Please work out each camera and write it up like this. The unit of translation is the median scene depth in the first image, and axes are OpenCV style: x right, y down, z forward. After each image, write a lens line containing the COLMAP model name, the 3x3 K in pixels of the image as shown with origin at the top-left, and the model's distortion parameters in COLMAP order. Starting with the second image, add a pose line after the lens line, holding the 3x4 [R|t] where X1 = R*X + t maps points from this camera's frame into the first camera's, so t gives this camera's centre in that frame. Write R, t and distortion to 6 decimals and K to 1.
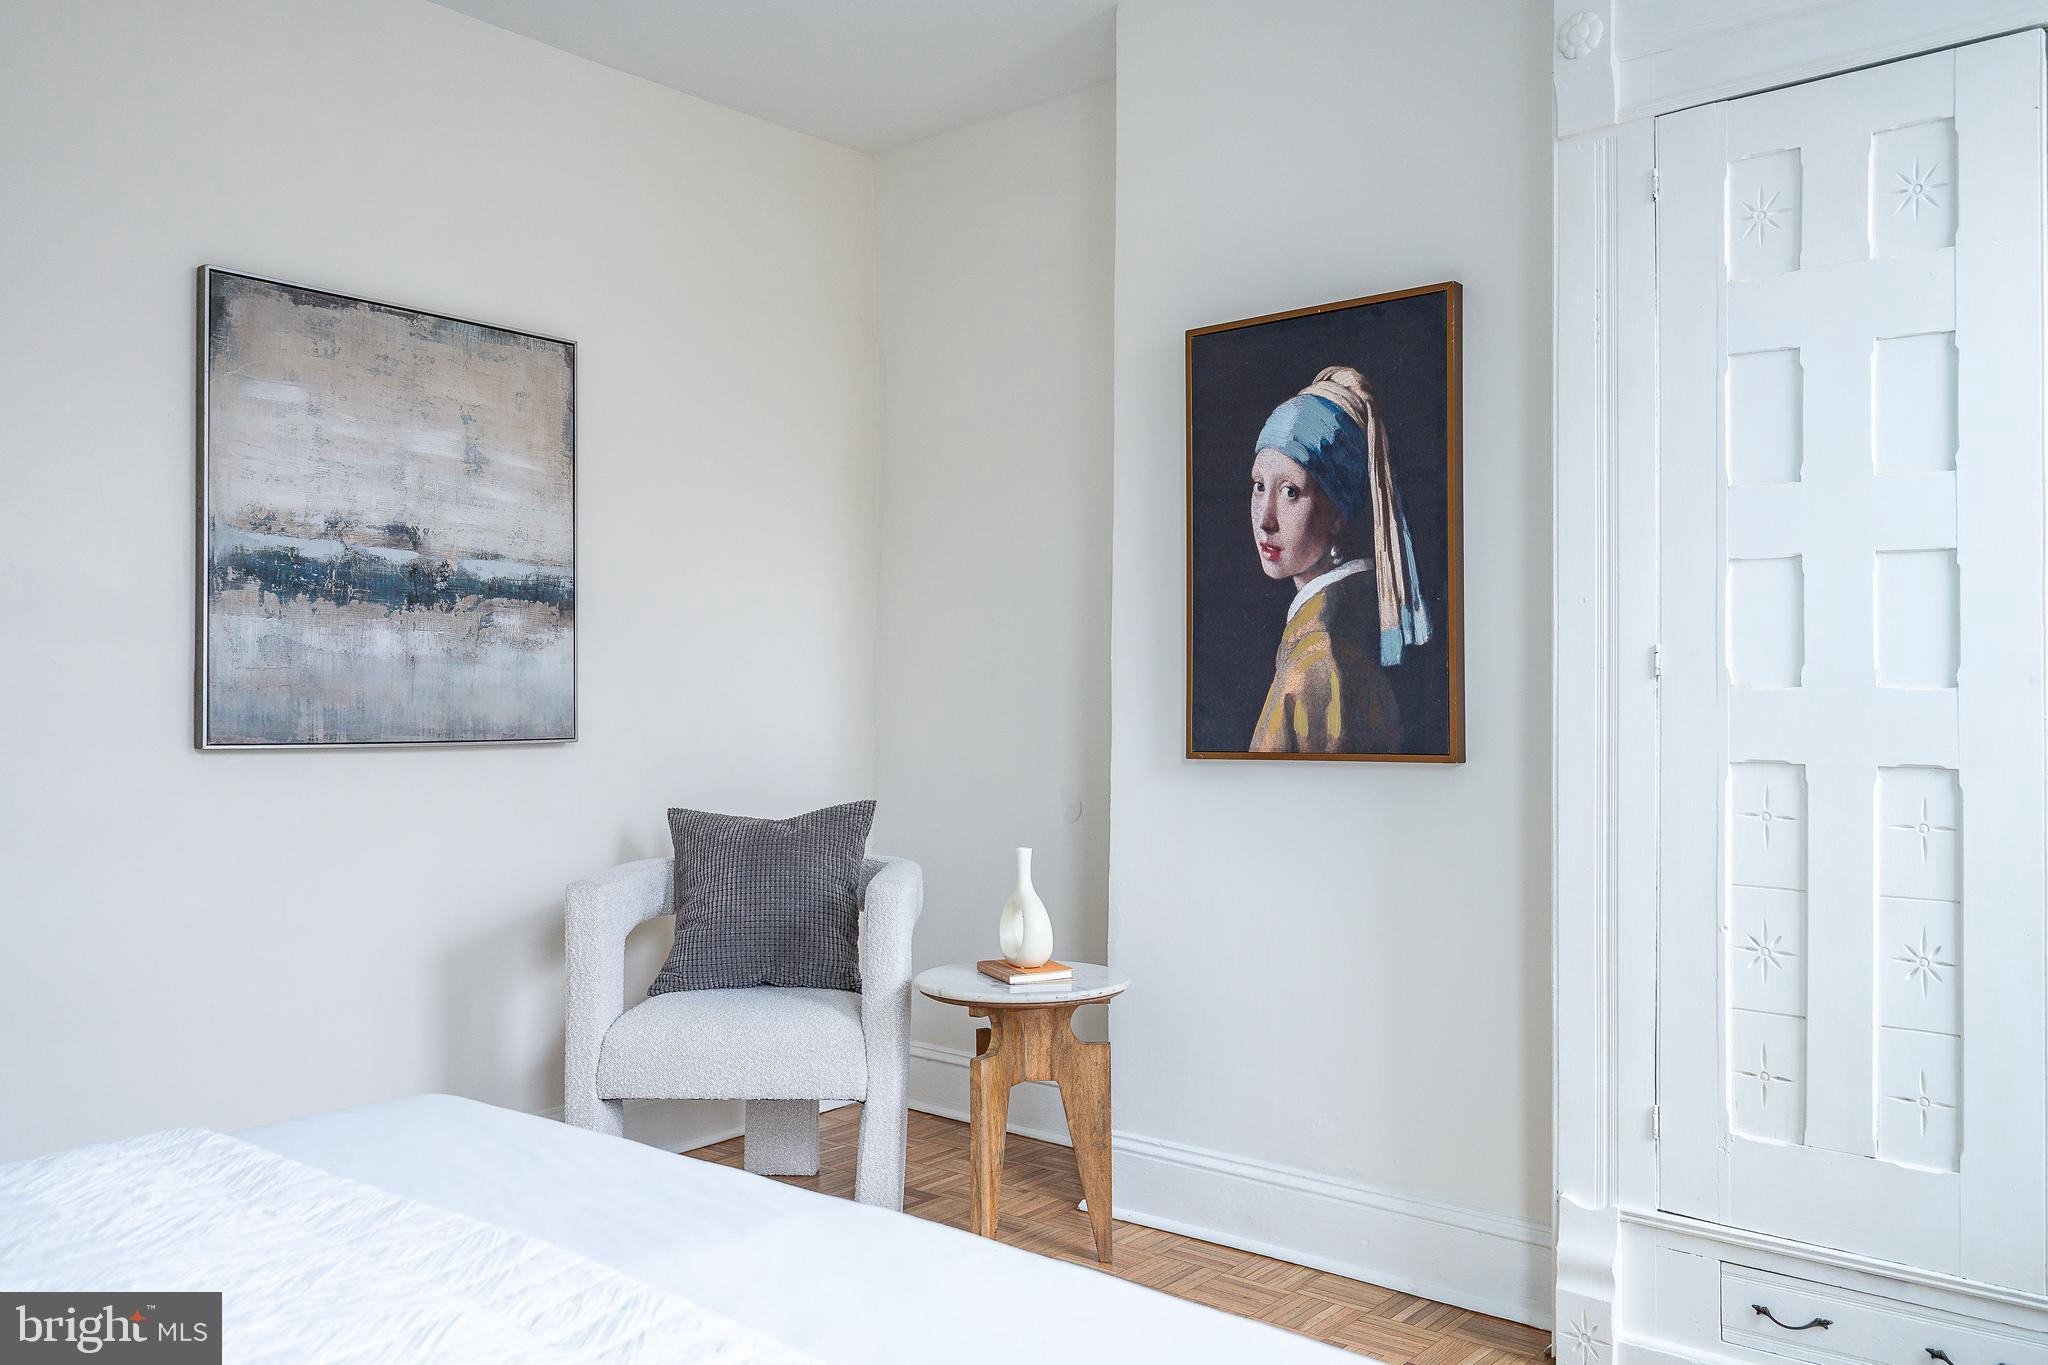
lens RADIAL K [[1643.5, 0, 1024.0], [0, 1643.5, 682.5], [0, 0, 1]] dist [-0.009385, -0.000906]
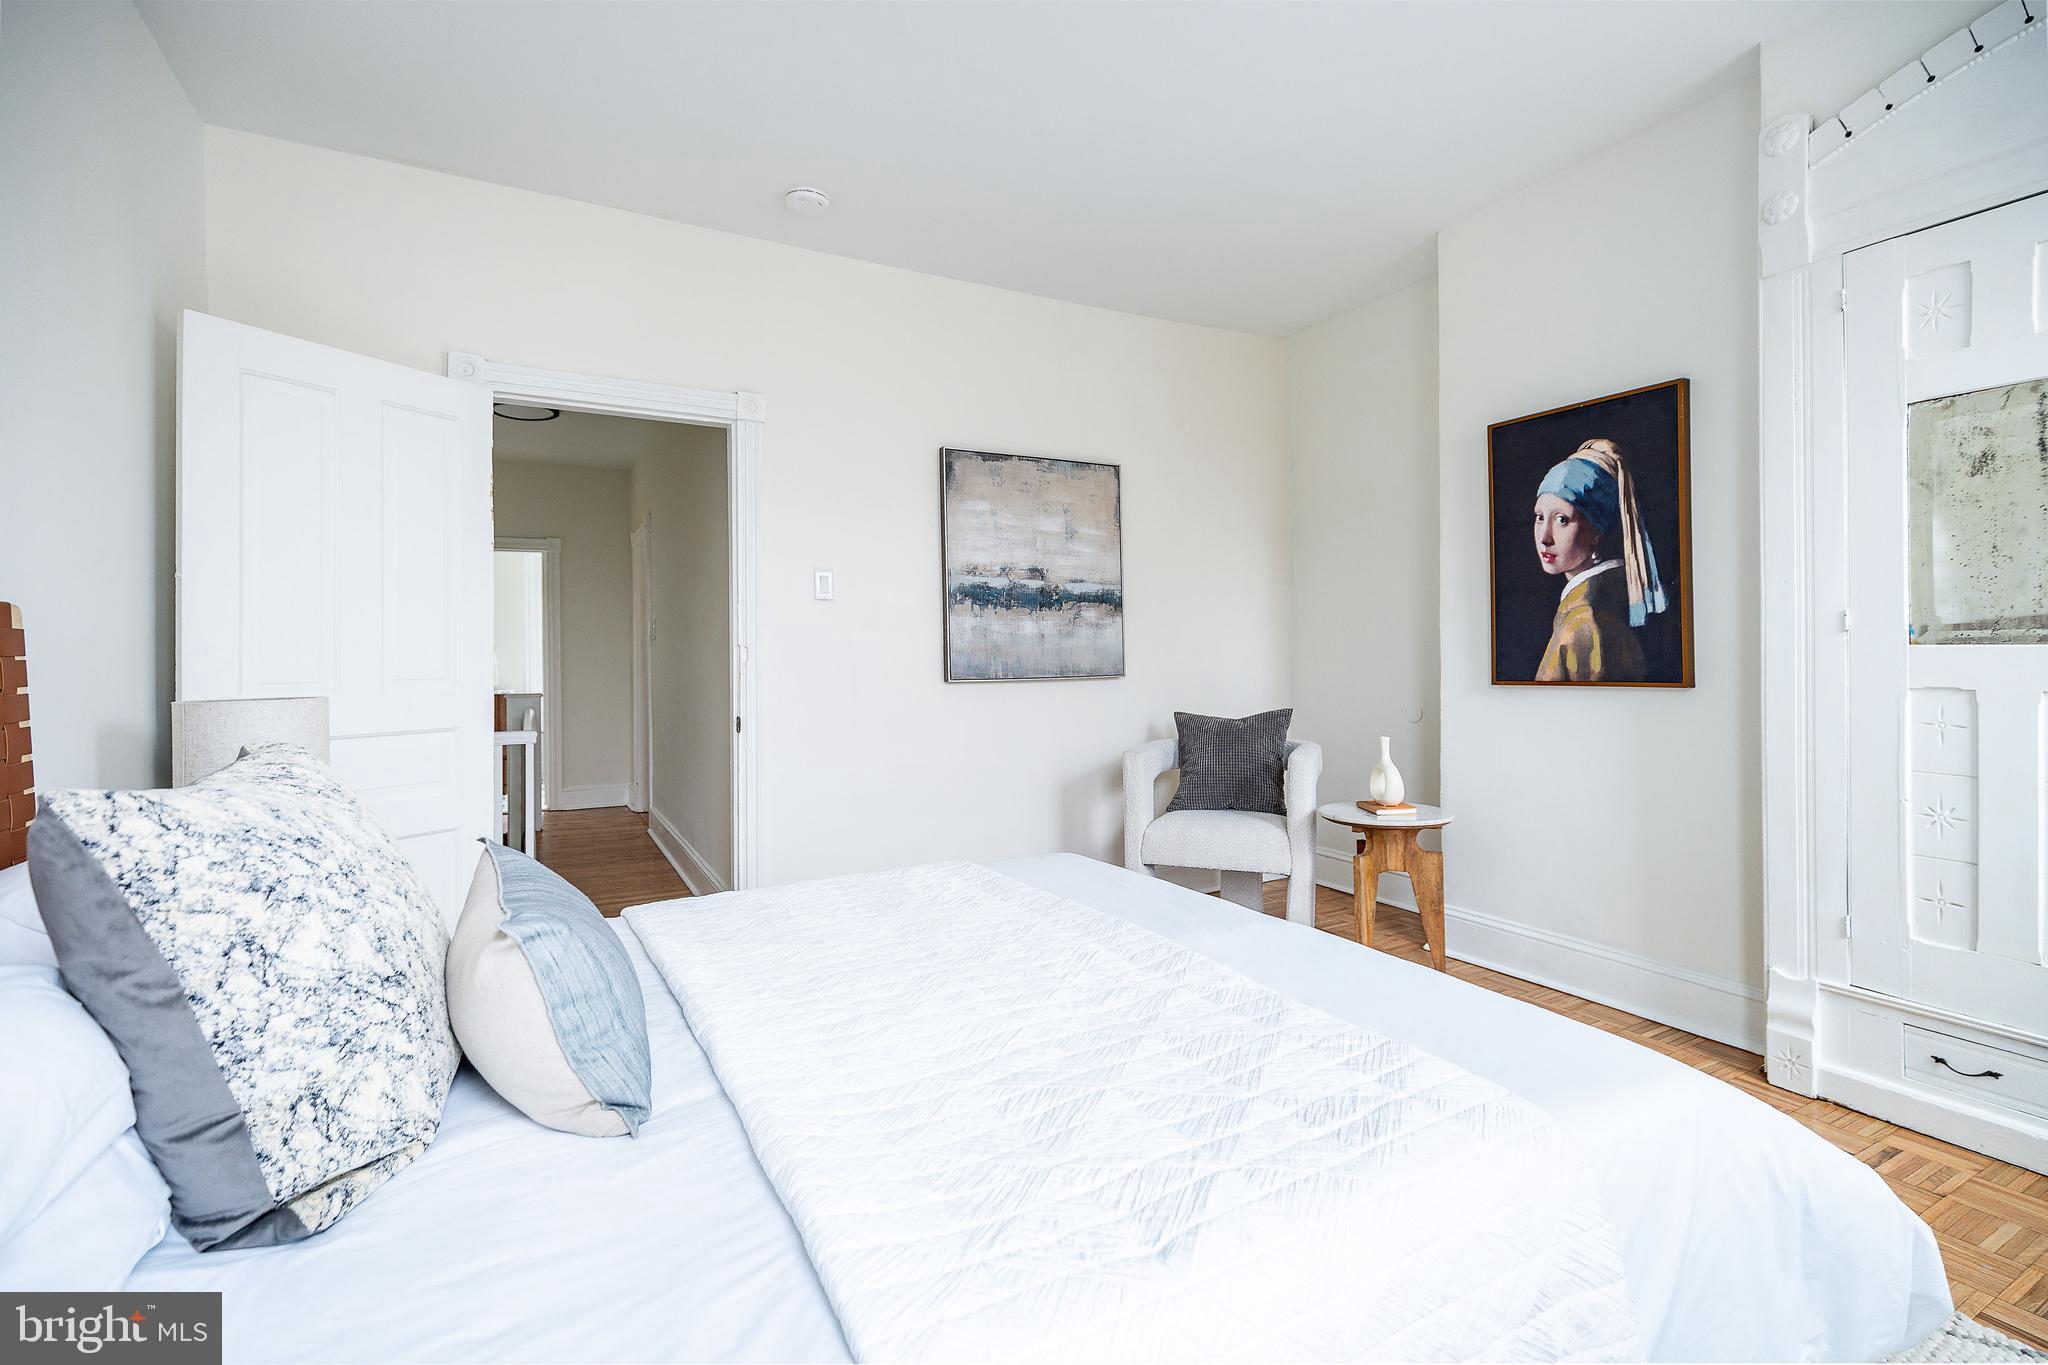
lens RADIAL K [[961.4, 0, 949.4], [0, 961.4, 658.8], [0, 0, 1]] dist [0.001210, 0.000160]
pose [[0.910596, -0.015353, -0.413013, 0.002087], [0.025436, 0.999497, 0.018927, -0.012632], [0.412515, -0.027740, 0.910528, -0.112130]]
